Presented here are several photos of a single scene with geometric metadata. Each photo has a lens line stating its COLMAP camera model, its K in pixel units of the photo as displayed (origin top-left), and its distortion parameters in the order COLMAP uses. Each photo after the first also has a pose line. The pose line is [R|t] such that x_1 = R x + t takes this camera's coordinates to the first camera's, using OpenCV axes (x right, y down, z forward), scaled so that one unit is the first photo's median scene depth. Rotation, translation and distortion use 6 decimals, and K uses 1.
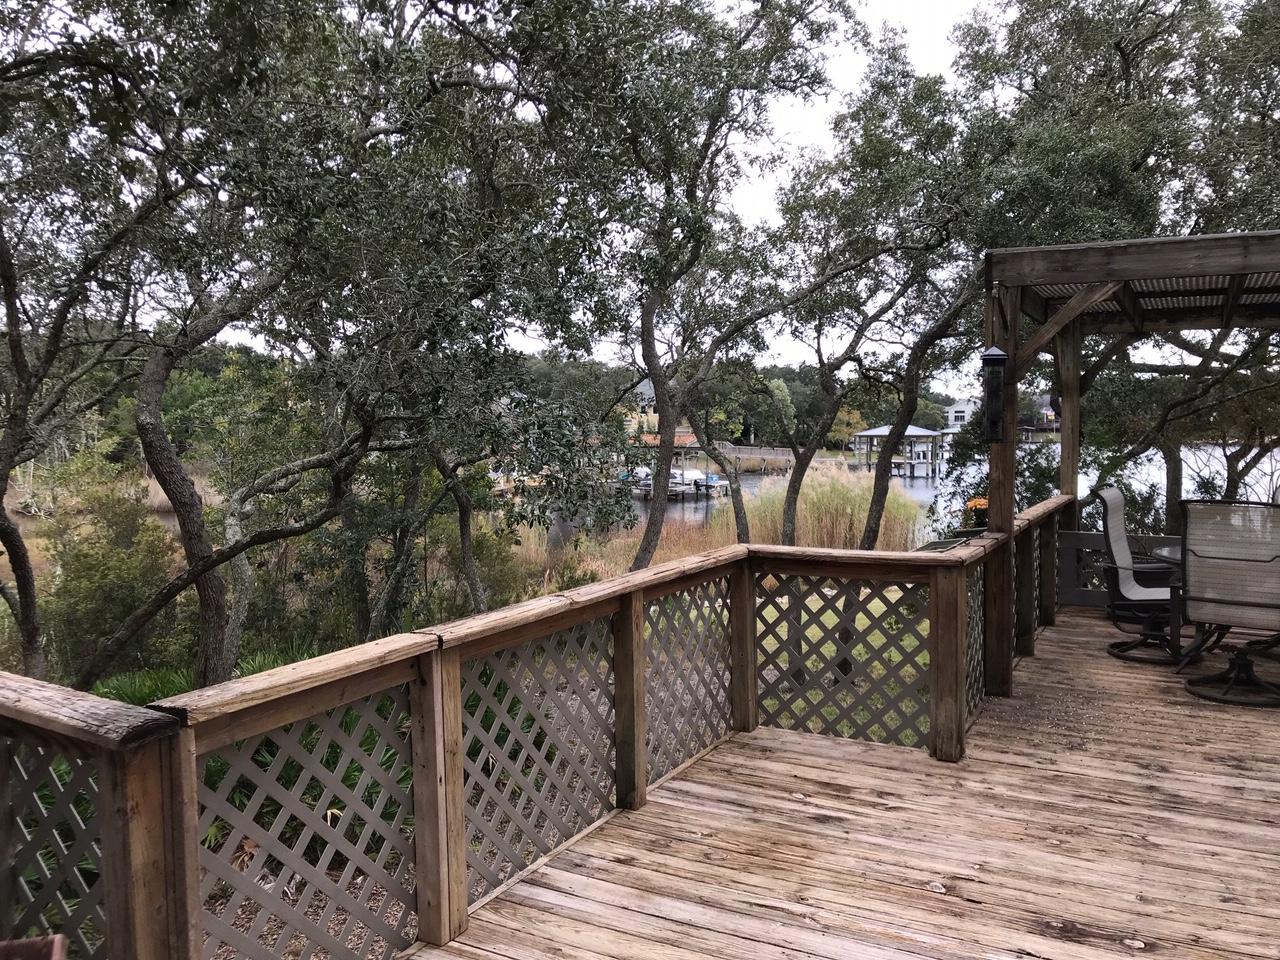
lens RADIAL K [[1048.7, 0, 628.1], [0, 1048.7, 481.7], [0, 0, 1]] dist [0.050343, -0.039480]
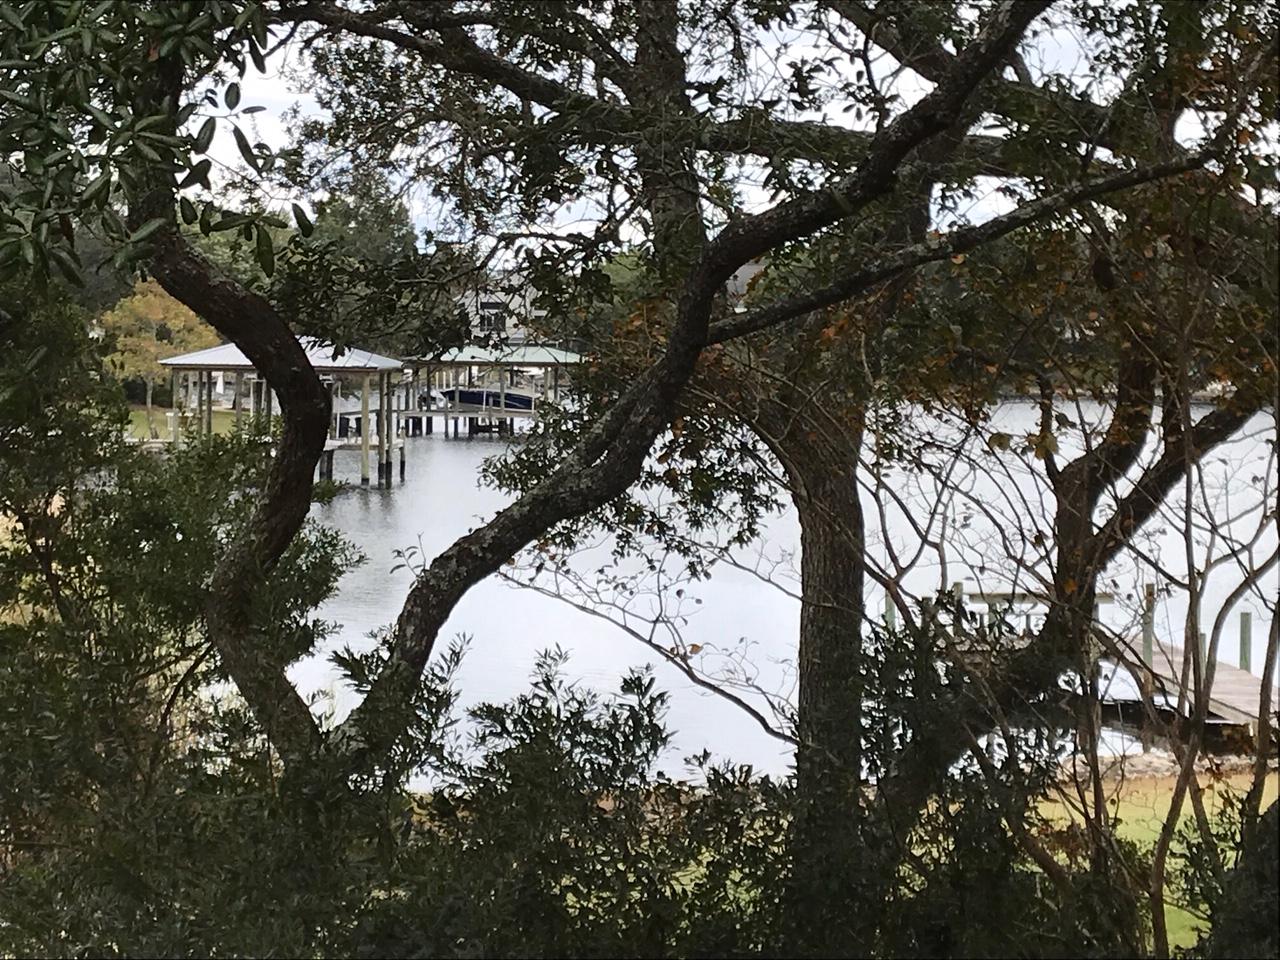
lens RADIAL K [[2920.8, 0, 638.6], [0, 2920.8, 482.0], [0, 0, 1]] dist [0.631858, 0.000000]
pose [[0.940195, -0.002654, 0.340627, 0.224574], [0.003740, 0.999990, -0.002531, -0.021015], [-0.340616, 0.003654, 0.940195, 0.358099]]
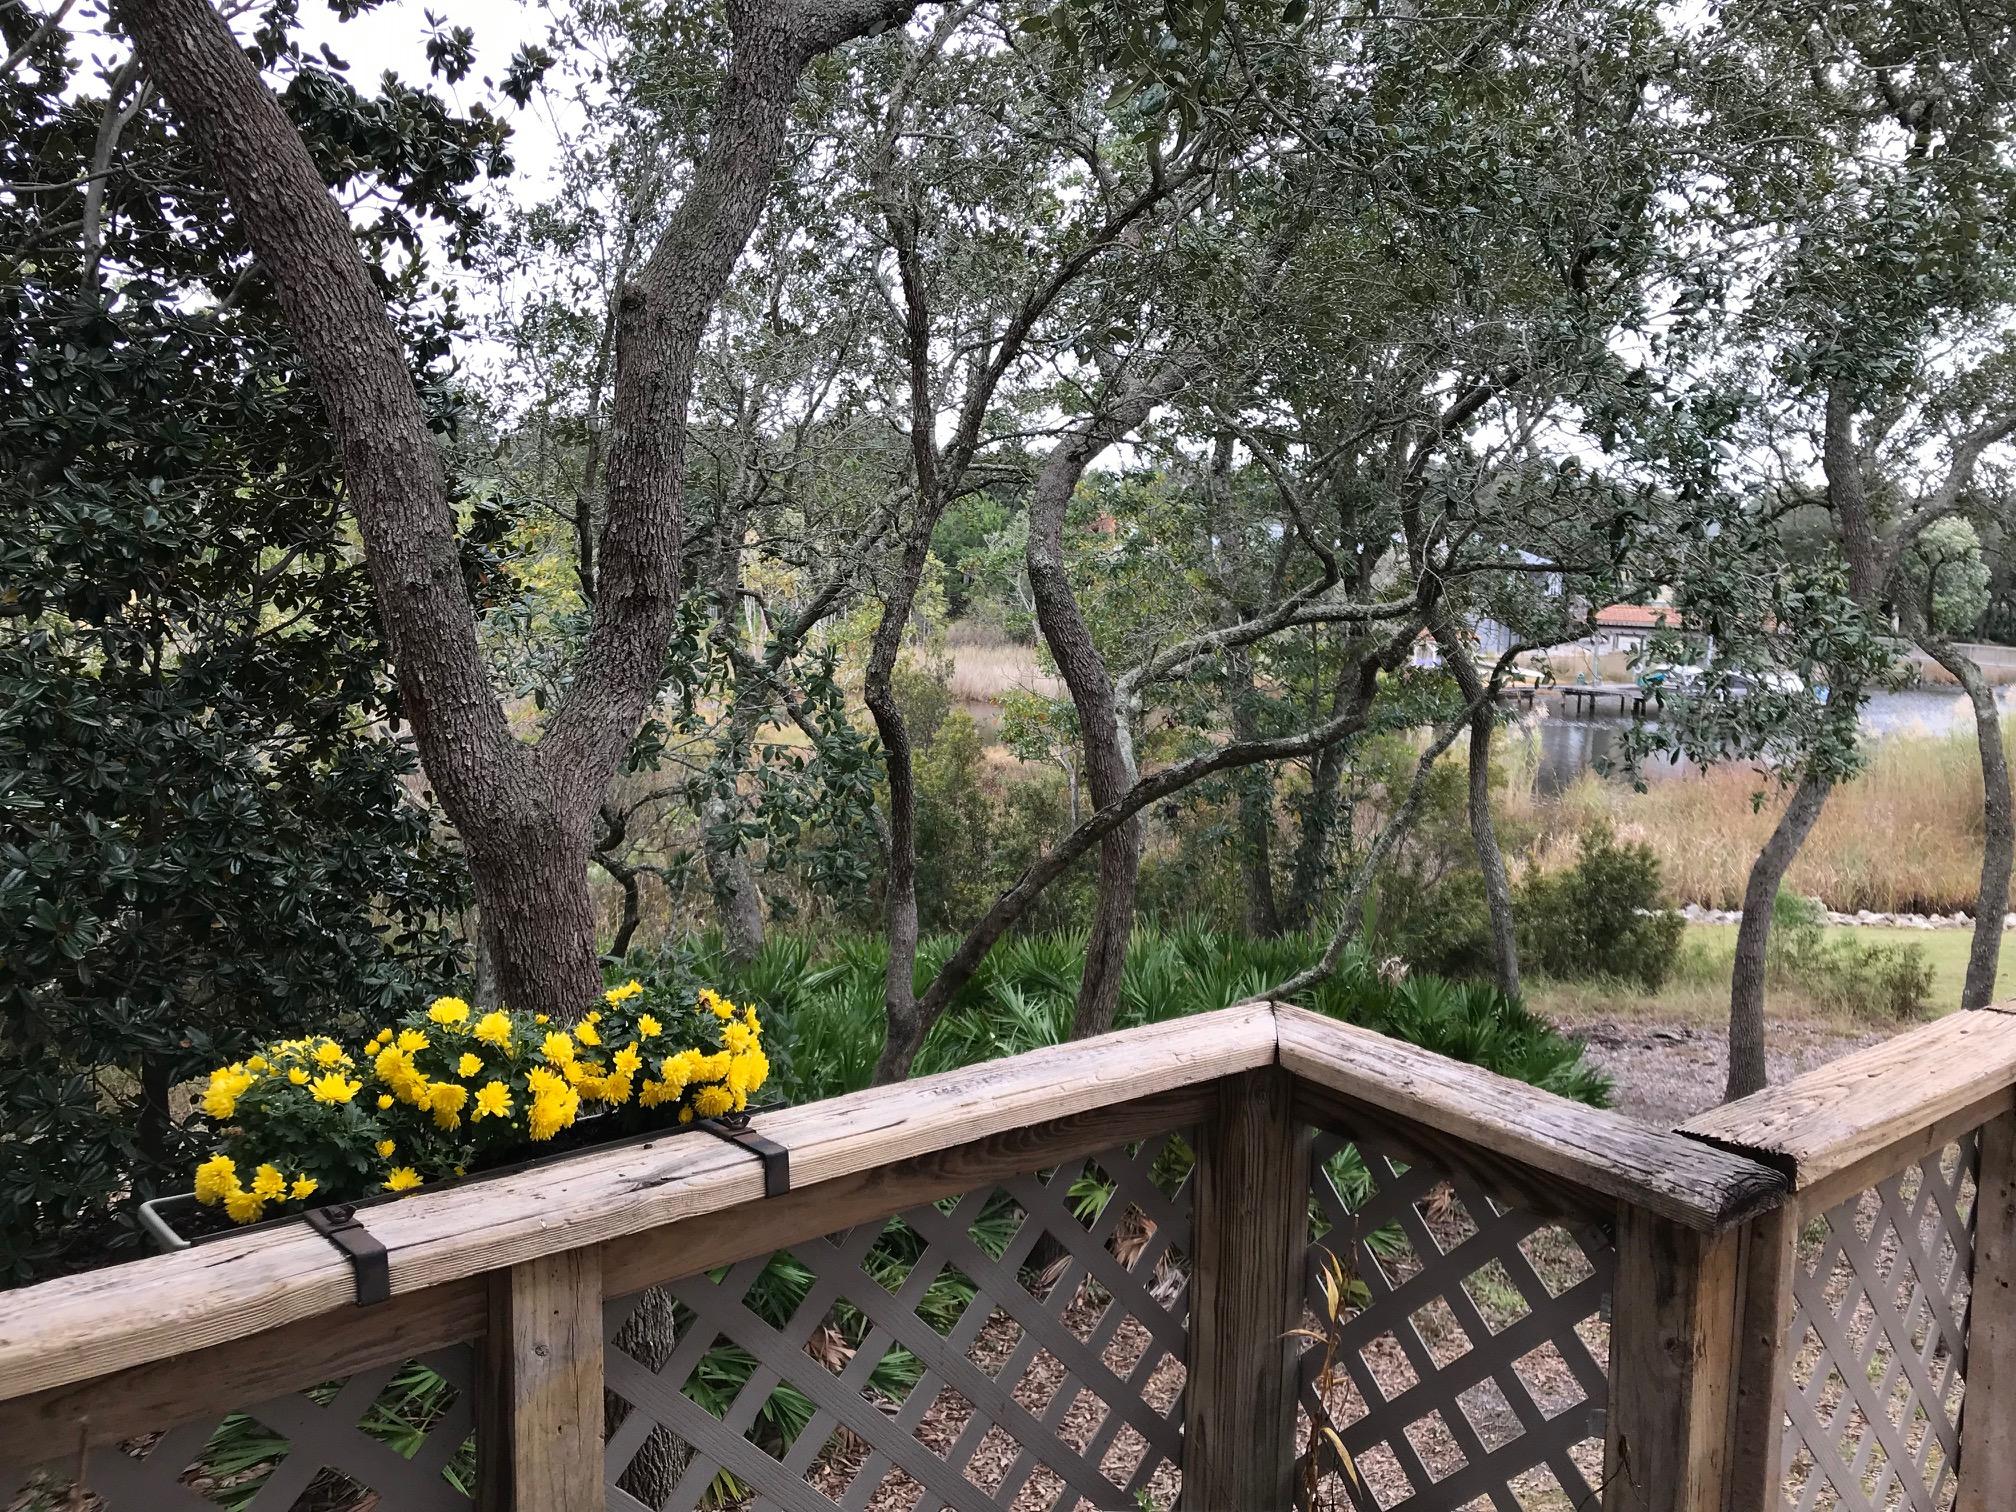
lens RADIAL K [[1651.7, 0, 1001.8], [0, 1651.7, 762.8], [0, 0, 1]] dist [0.050343, -0.039480]
pose [[0.933586, 0.071855, -0.351075, -0.057121], [-0.052363, 0.996529, 0.064716, 0.000528], [0.354507, -0.042035, 0.934108, 0.018998]]
